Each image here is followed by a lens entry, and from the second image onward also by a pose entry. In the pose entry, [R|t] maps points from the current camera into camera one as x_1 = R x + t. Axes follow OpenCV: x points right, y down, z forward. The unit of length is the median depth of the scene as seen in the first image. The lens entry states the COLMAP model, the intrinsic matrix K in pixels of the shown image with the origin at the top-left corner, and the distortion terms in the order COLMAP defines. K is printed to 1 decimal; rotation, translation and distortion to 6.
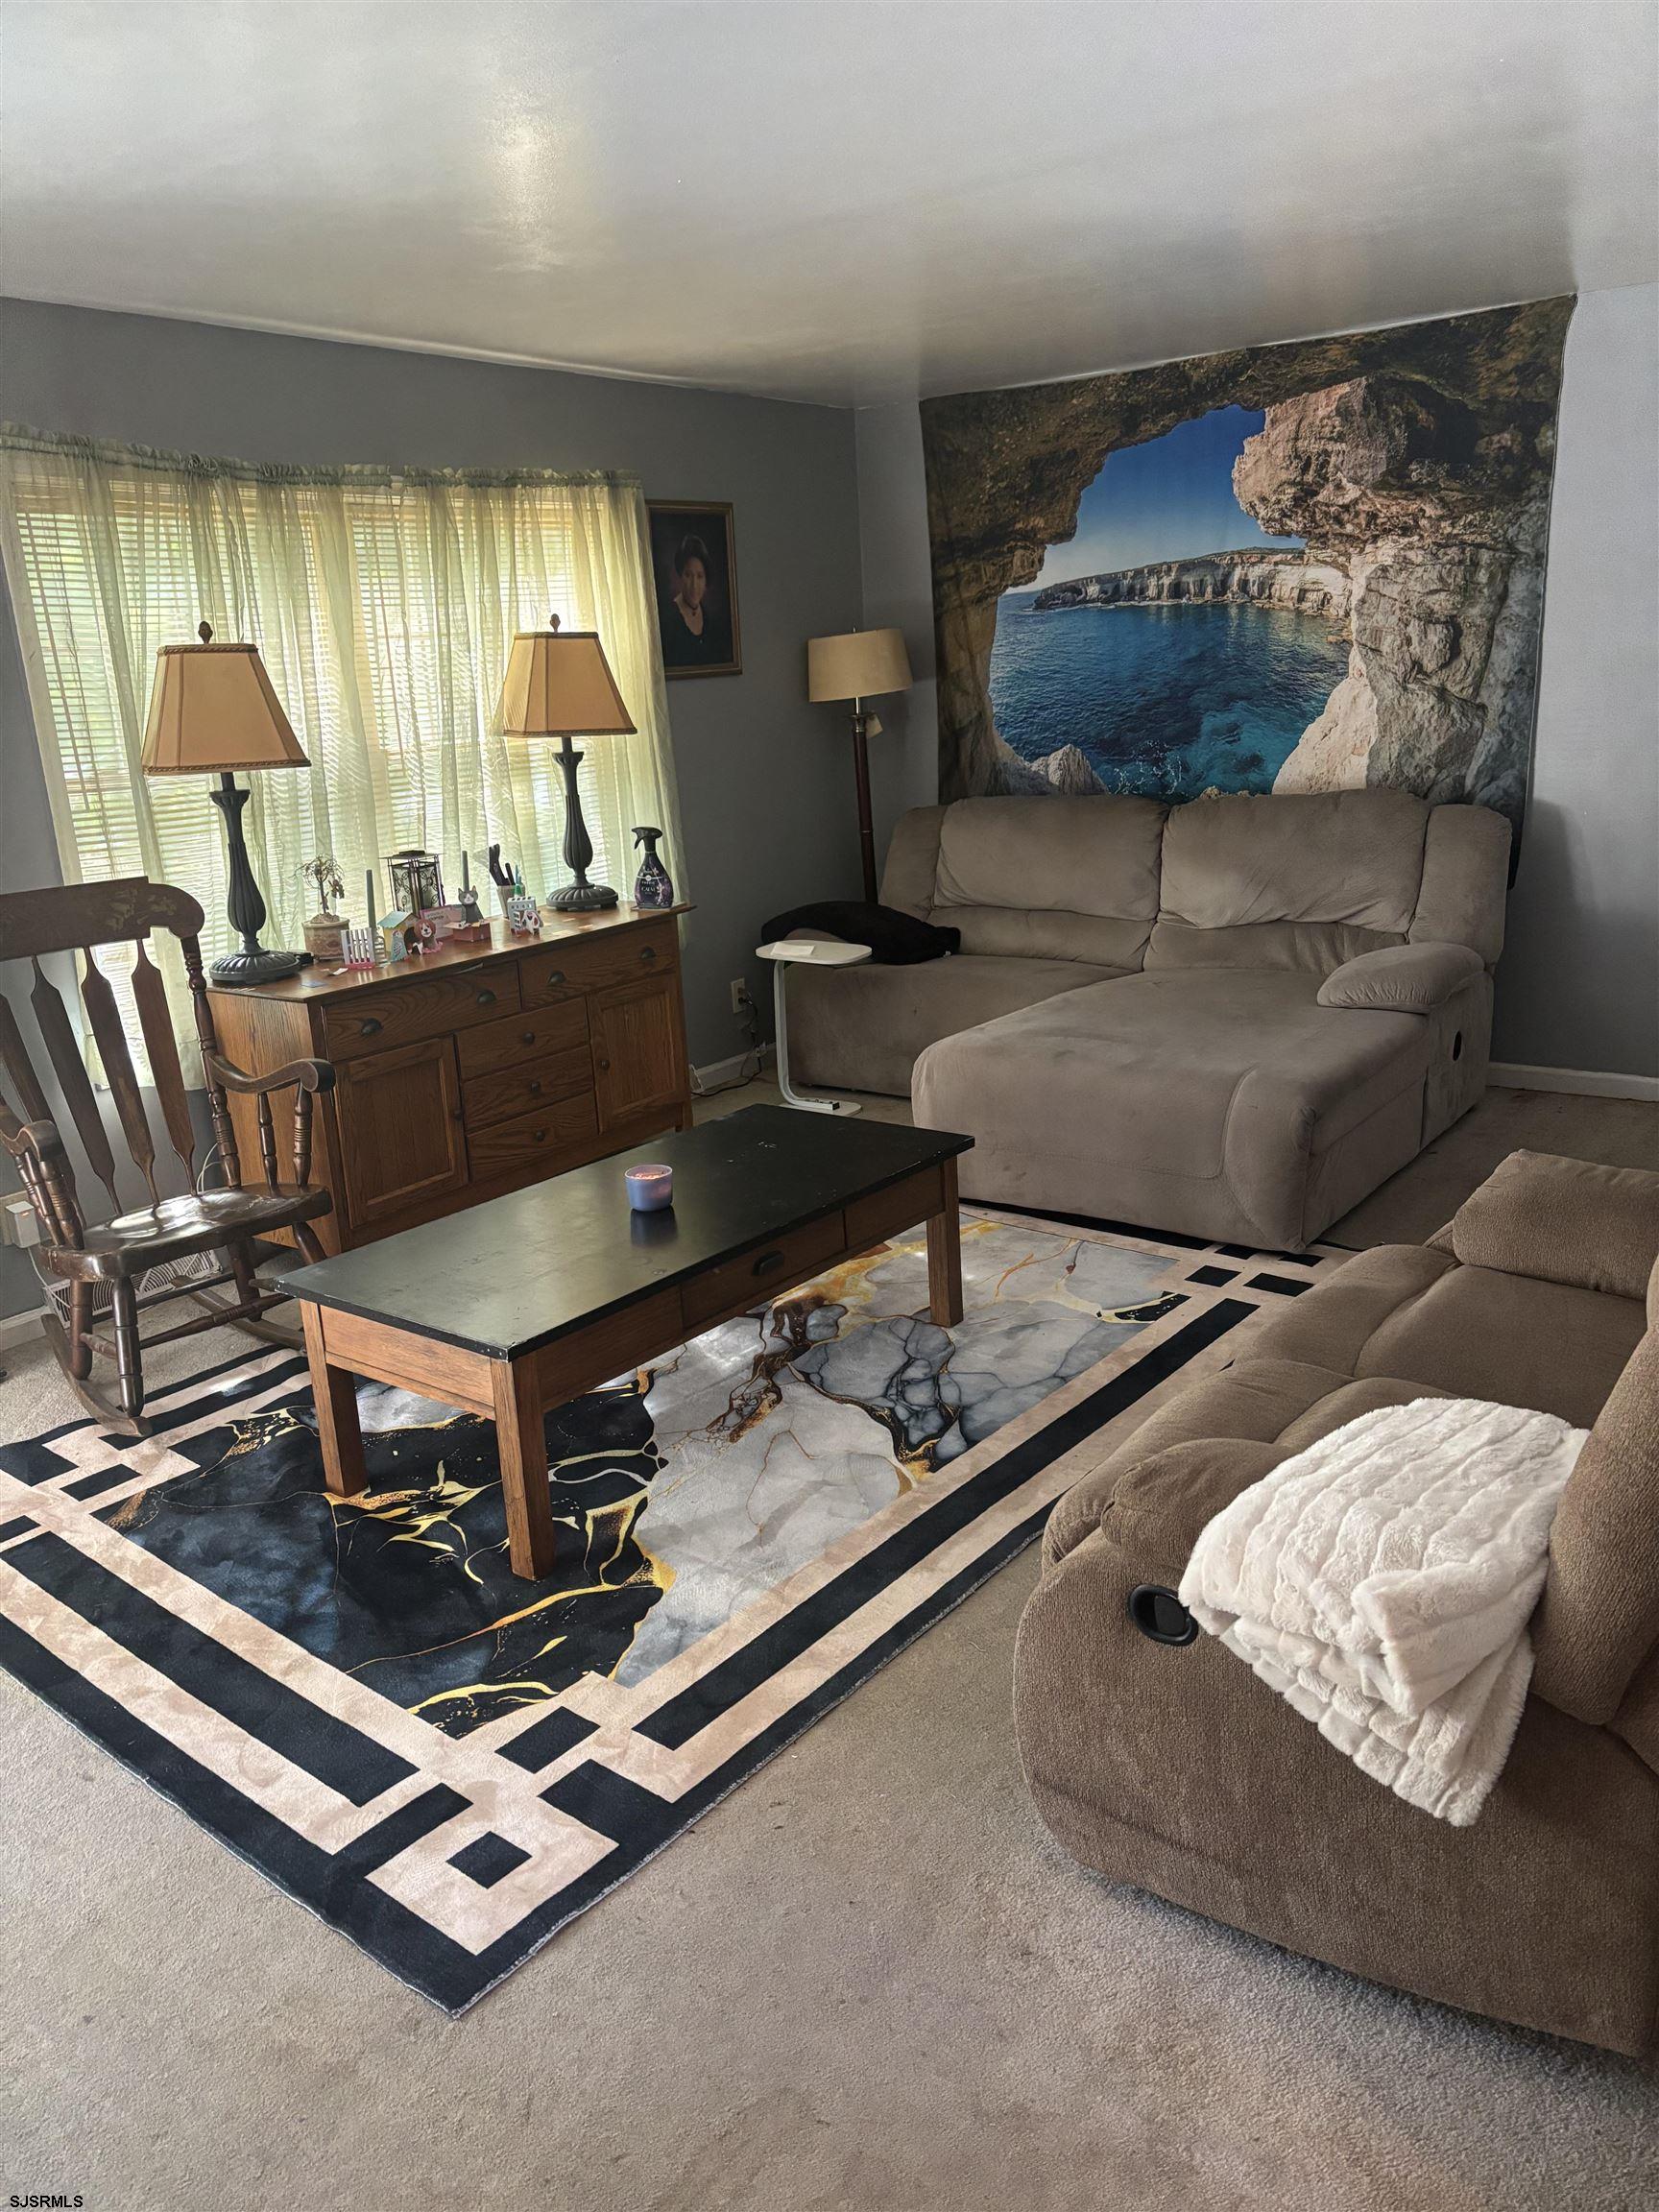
lens RADIAL K [[1655.3, 0, 817.6], [0, 1655.3, 1121.0], [0, 0, 1]] dist [0.013528, -0.030144]
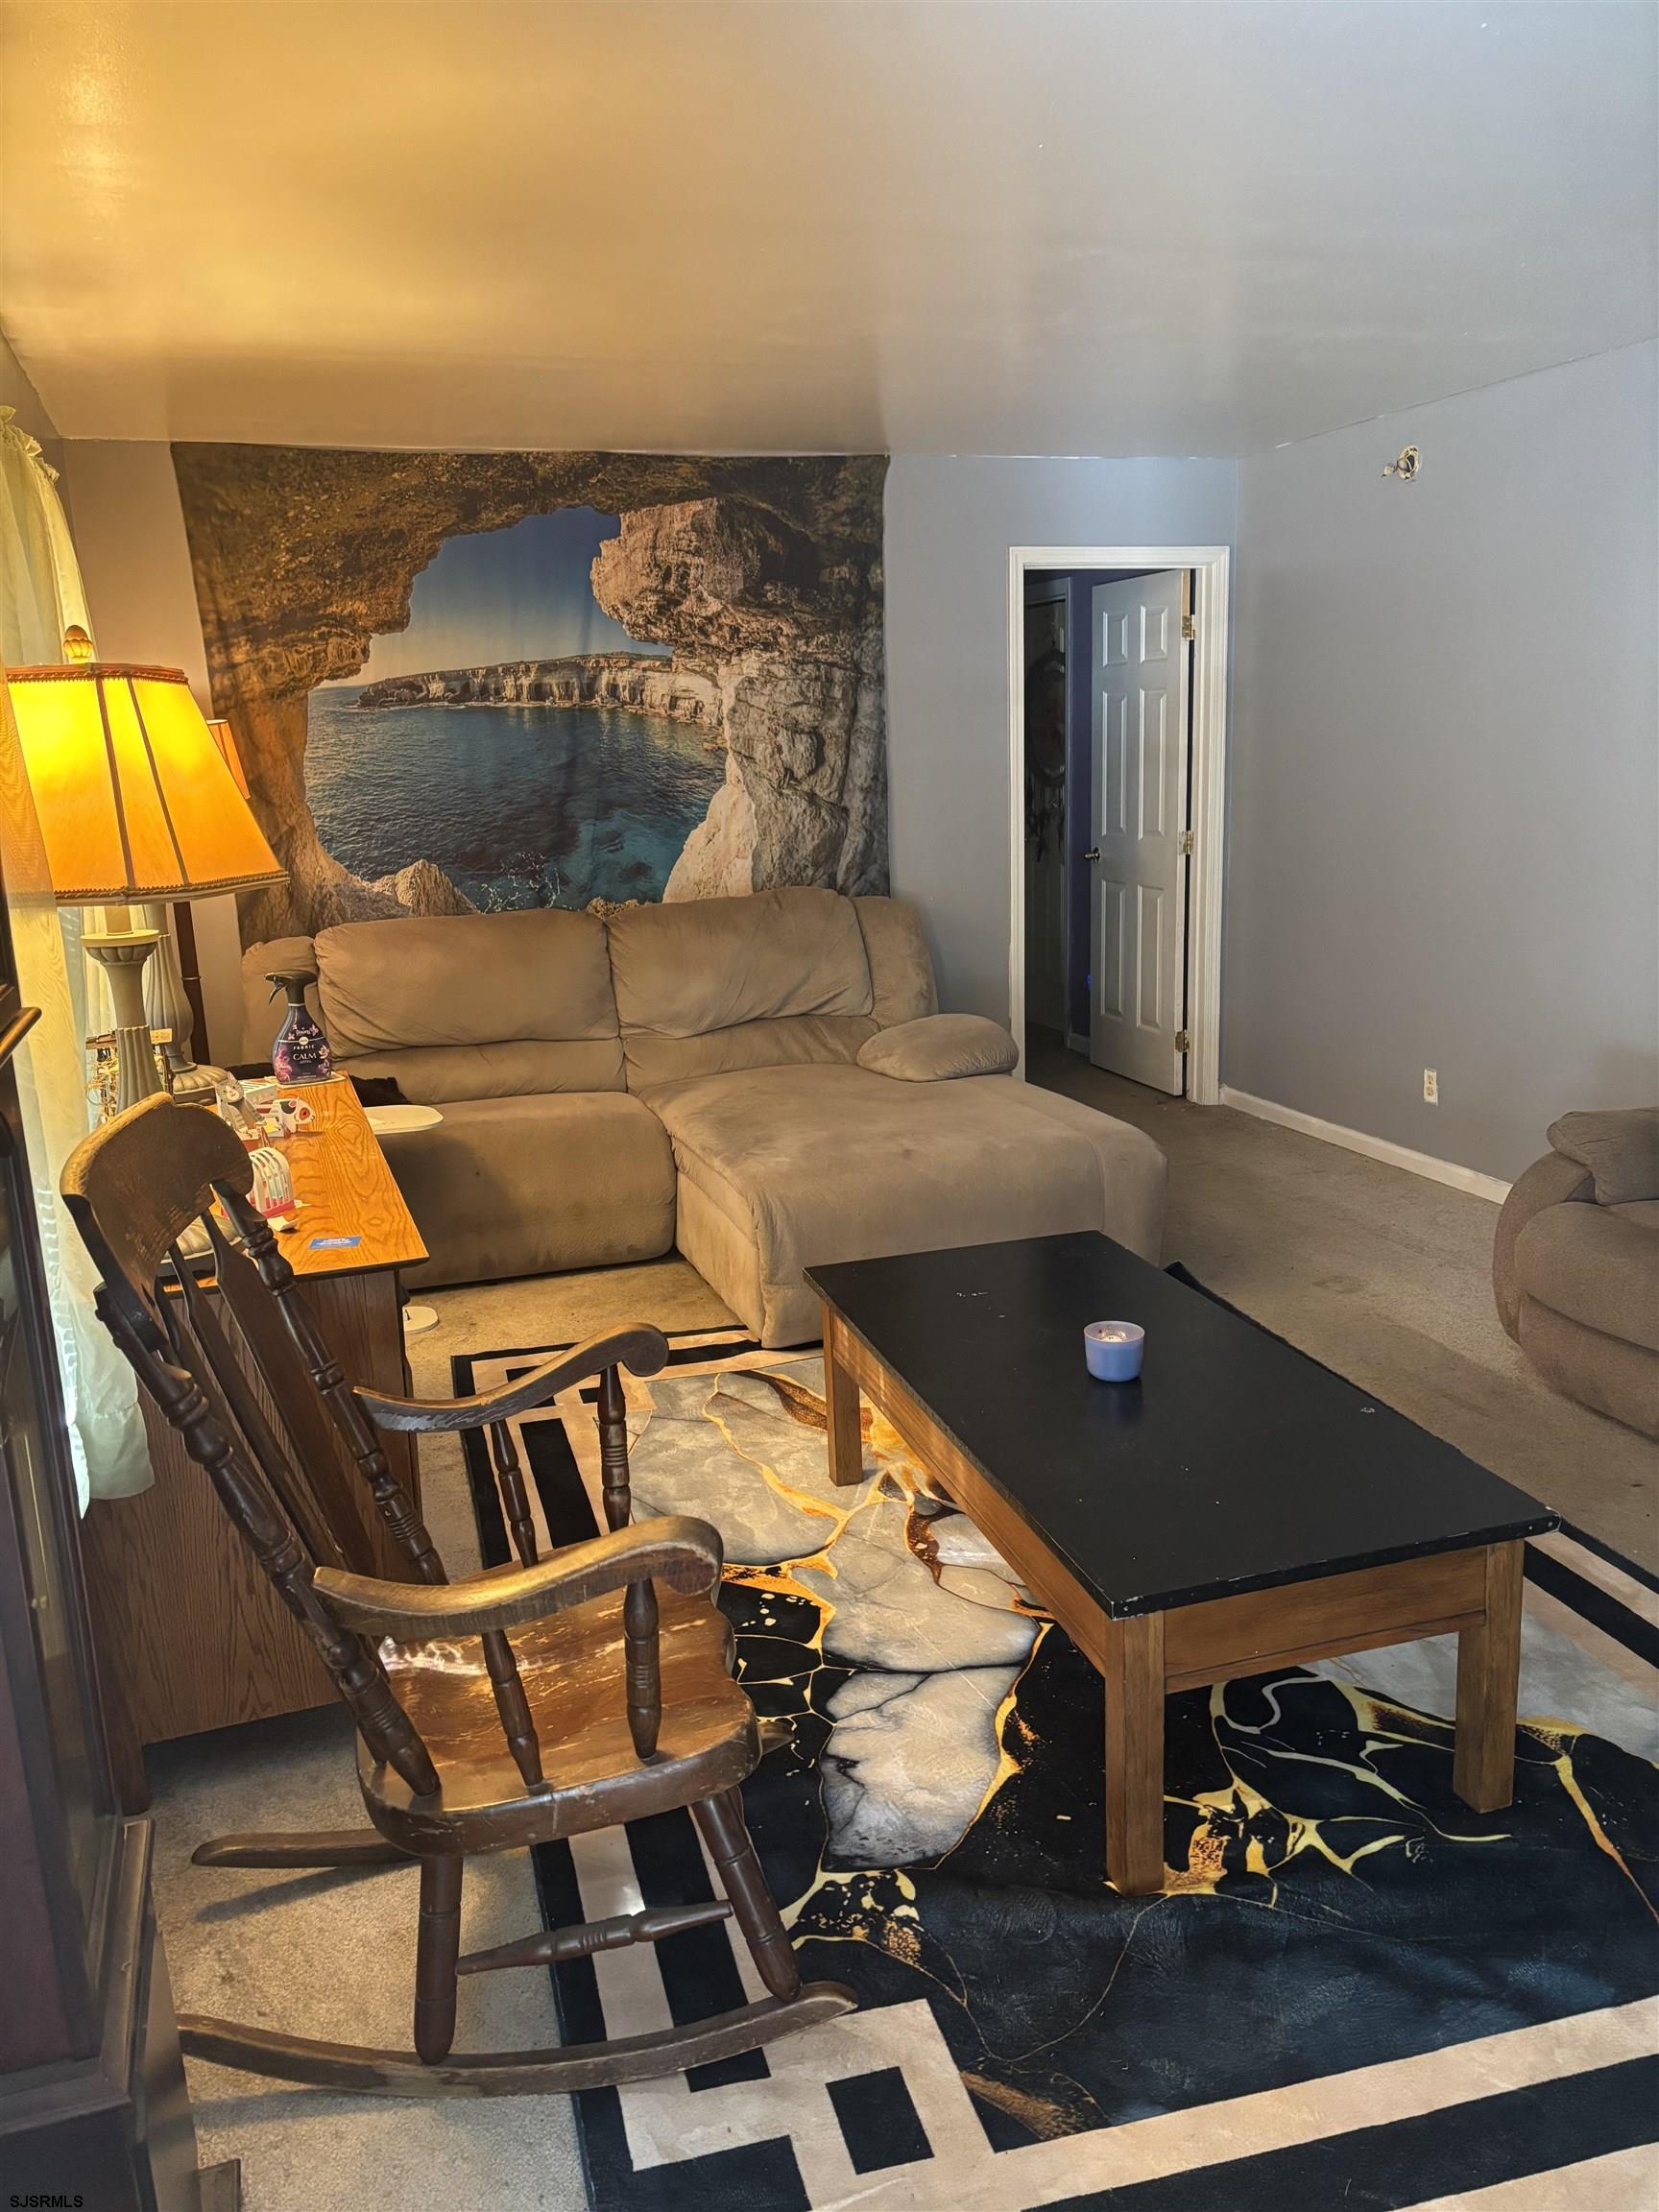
lens RADIAL K [[1655.3, 0, 830.5], [0, 1655.3, 1113.0], [0, 0, 1]] dist [0.013528, -0.030144]
pose [[0.580708, -0.145381, 0.801026, -0.523035], [0.224546, 0.974362, 0.014055, -0.073373], [-0.782532, 0.171705, 0.598465, 0.395242]]
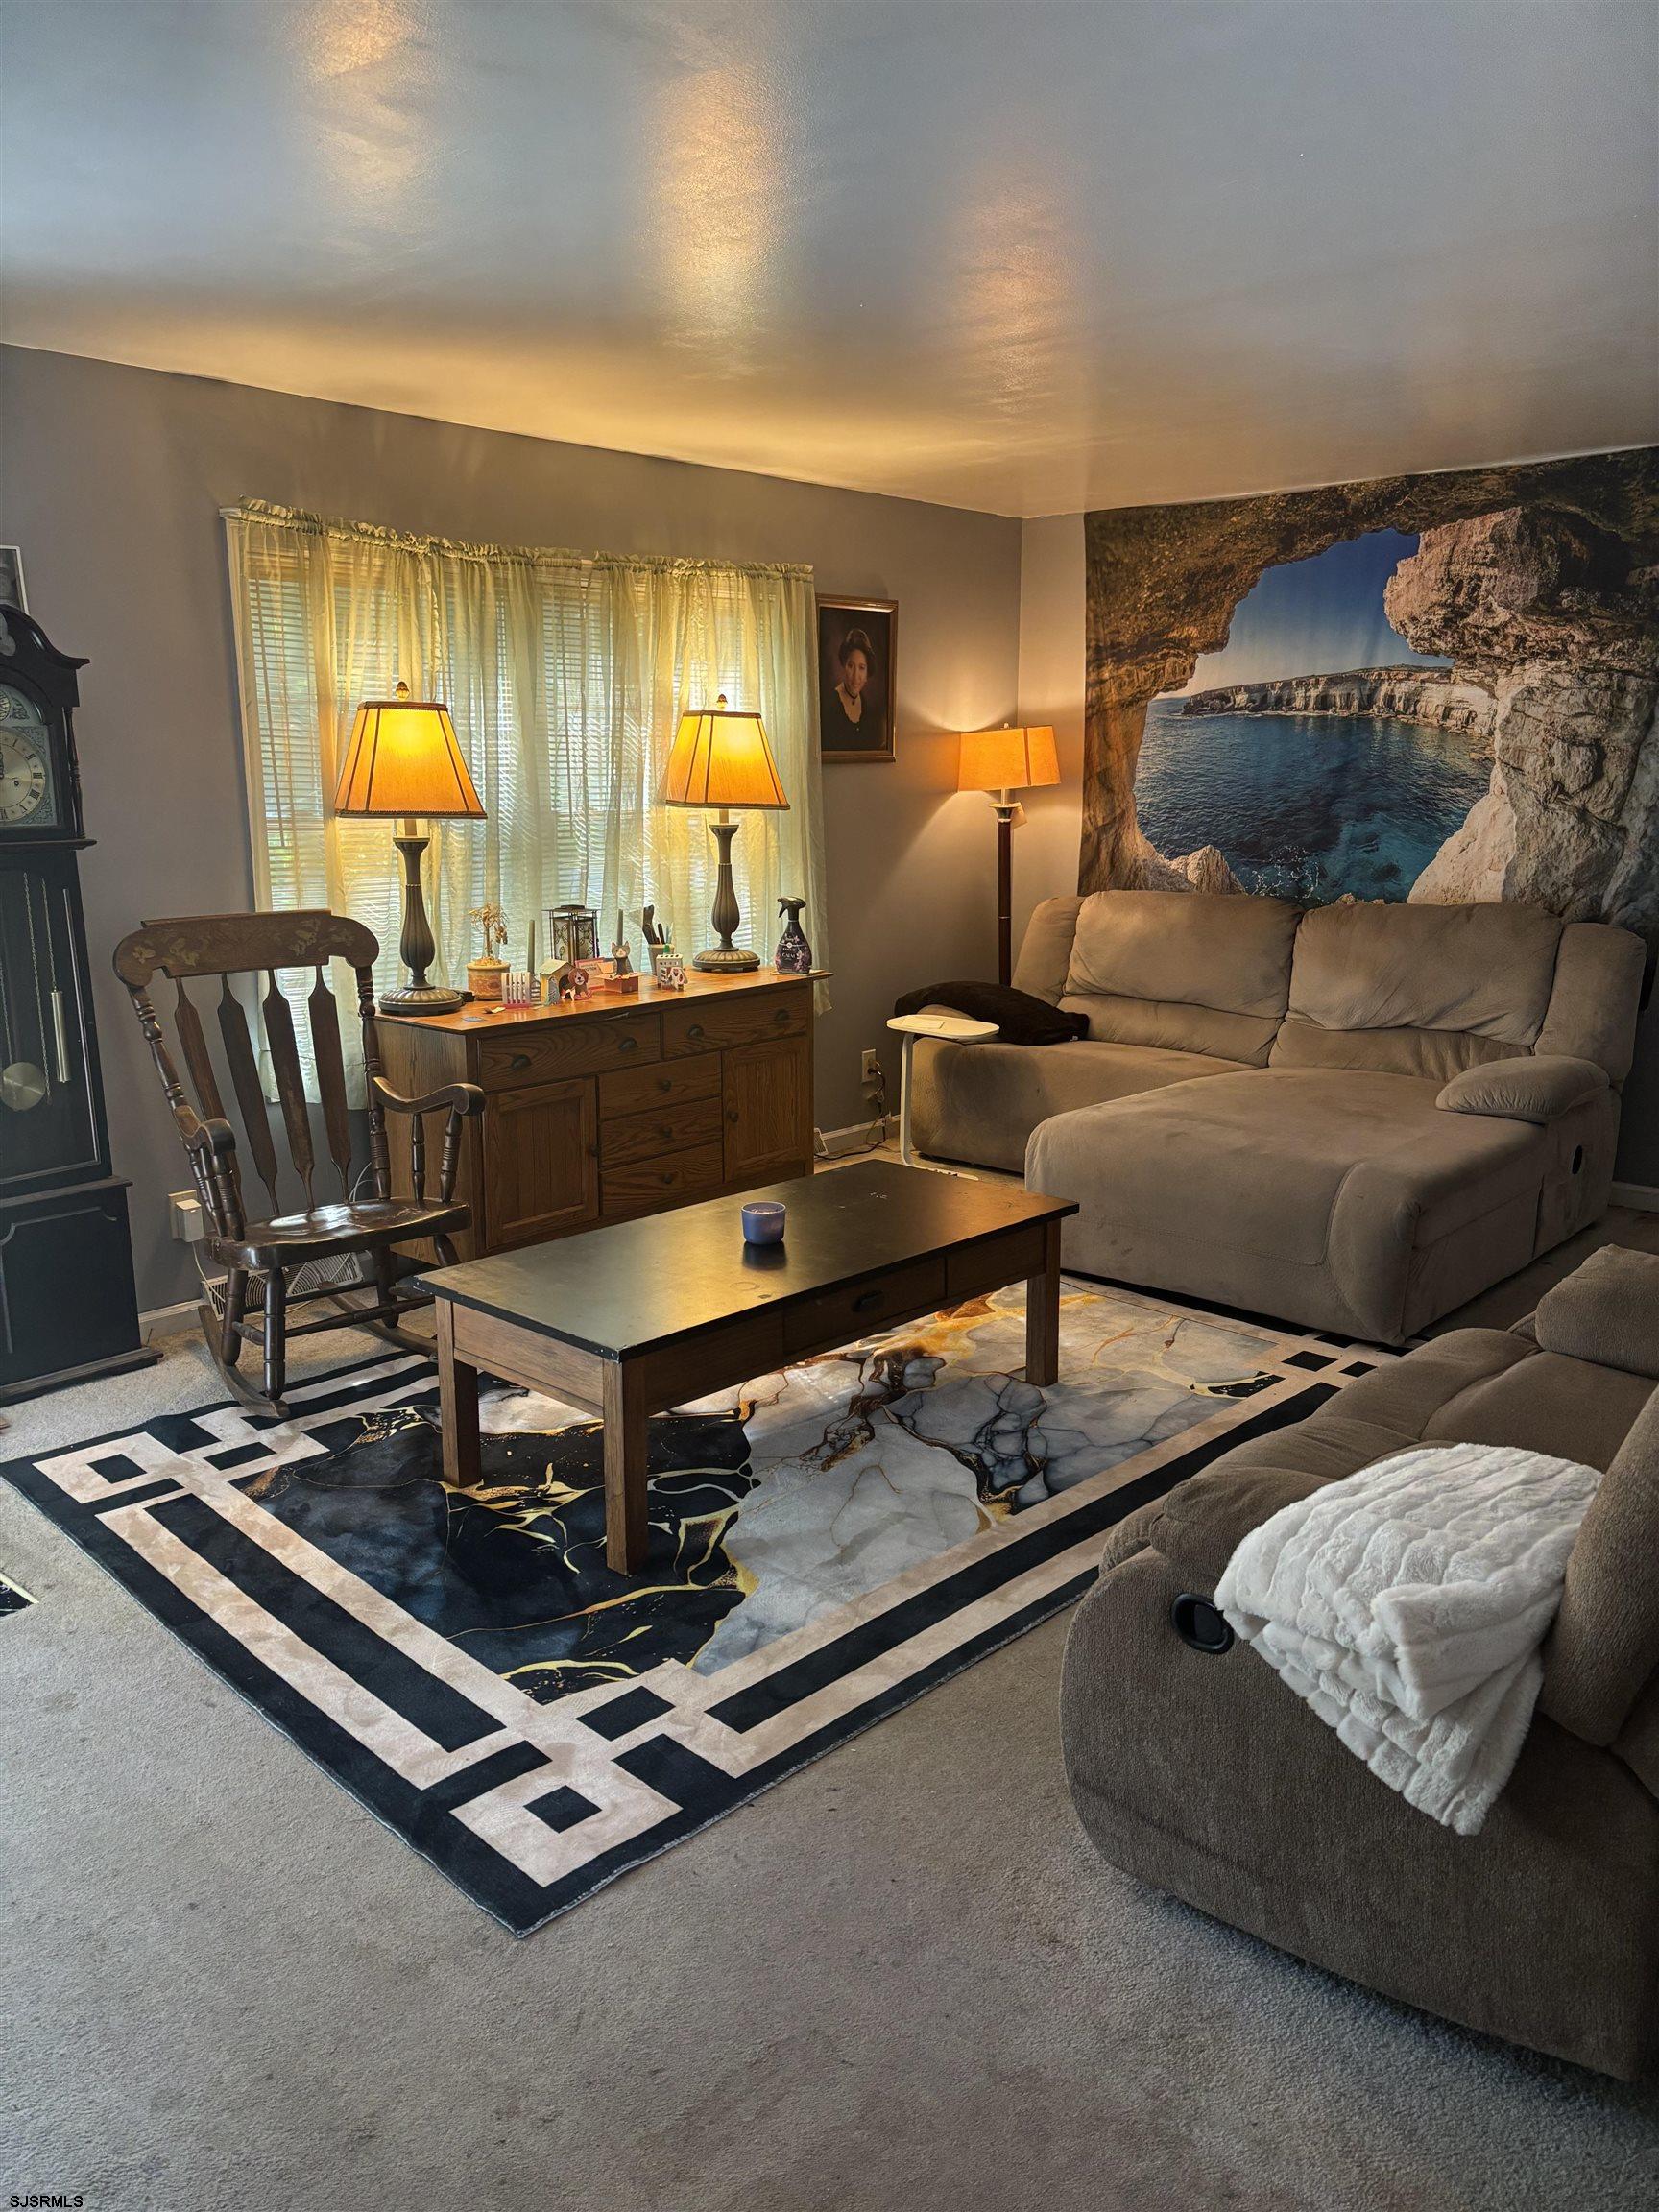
lens RADIAL K [[1655.3, 0, 810.0], [0, 1655.3, 1117.9], [0, 0, 1]] dist [0.013528, -0.030144]
pose [[0.993579, 0.070947, -0.088135, 0.010355], [-0.075971, 0.995591, -0.055014, 0.018812], [0.083844, 0.061357, 0.994588, -0.036144]]
